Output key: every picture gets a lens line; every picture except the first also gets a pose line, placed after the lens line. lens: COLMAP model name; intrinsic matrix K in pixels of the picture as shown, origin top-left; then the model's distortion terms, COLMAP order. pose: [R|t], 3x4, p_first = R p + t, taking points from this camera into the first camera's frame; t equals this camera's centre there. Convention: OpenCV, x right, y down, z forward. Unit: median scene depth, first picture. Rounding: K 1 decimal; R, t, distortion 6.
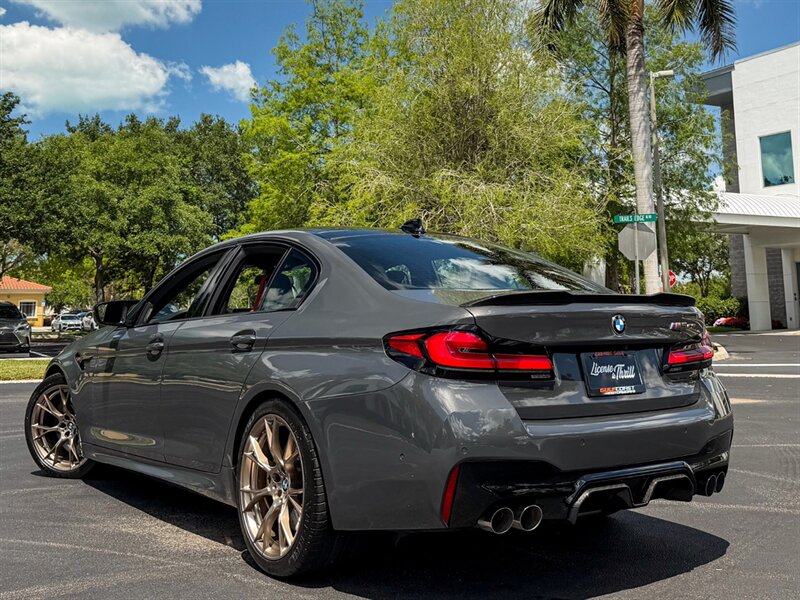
lens RADIAL K [[942.1, 0, 413.0], [0, 942.1, 163.2], [0, 0, 1]] dist [0.204755, -0.430295]
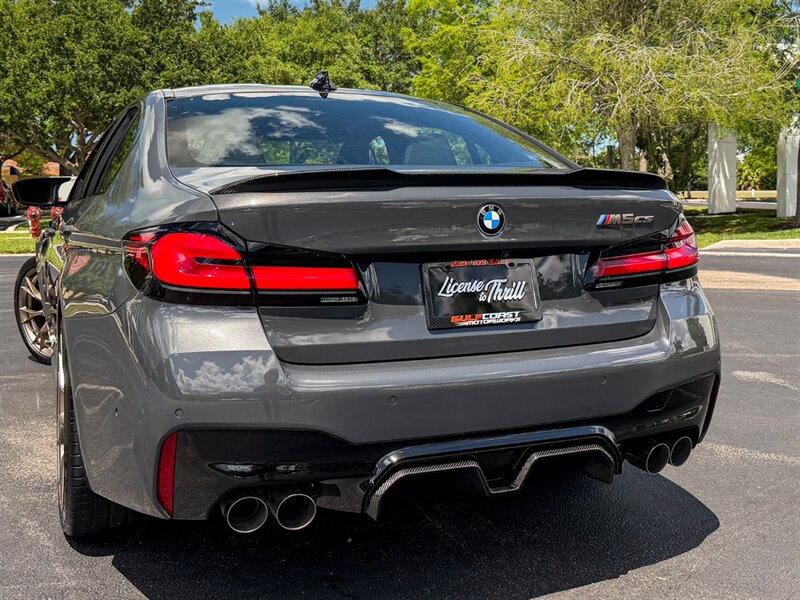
lens RADIAL K [[910.0, 0, 402.0], [0, 910.0, 222.4], [0, 0, 1]] dist [0.203693, -0.448217]
pose [[0.972576, 0.010427, -0.232353, 0.176852], [0.034597, 0.981395, 0.188856, 0.032253], [0.230000, -0.191716, 0.954120, 0.241130]]
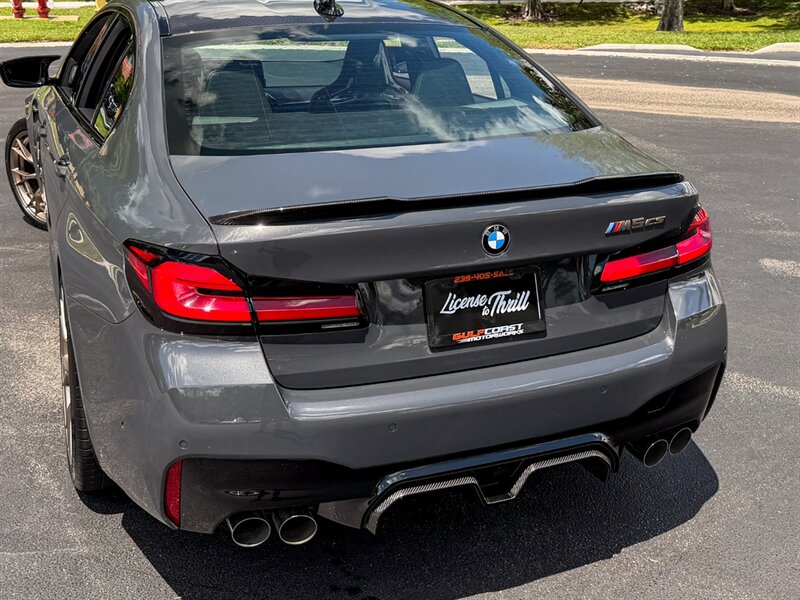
lens RADIAL K [[1005.1, 0, 408.7], [0, 1005.1, 150.6], [0, 0, 1]] dist [0.233281, -0.556777]
pose [[0.968675, 0.066327, -0.239309, 0.186058], [0.022936, 0.935655, 0.352169, -0.070130], [0.247269, -0.346626, 0.904825, 0.241993]]
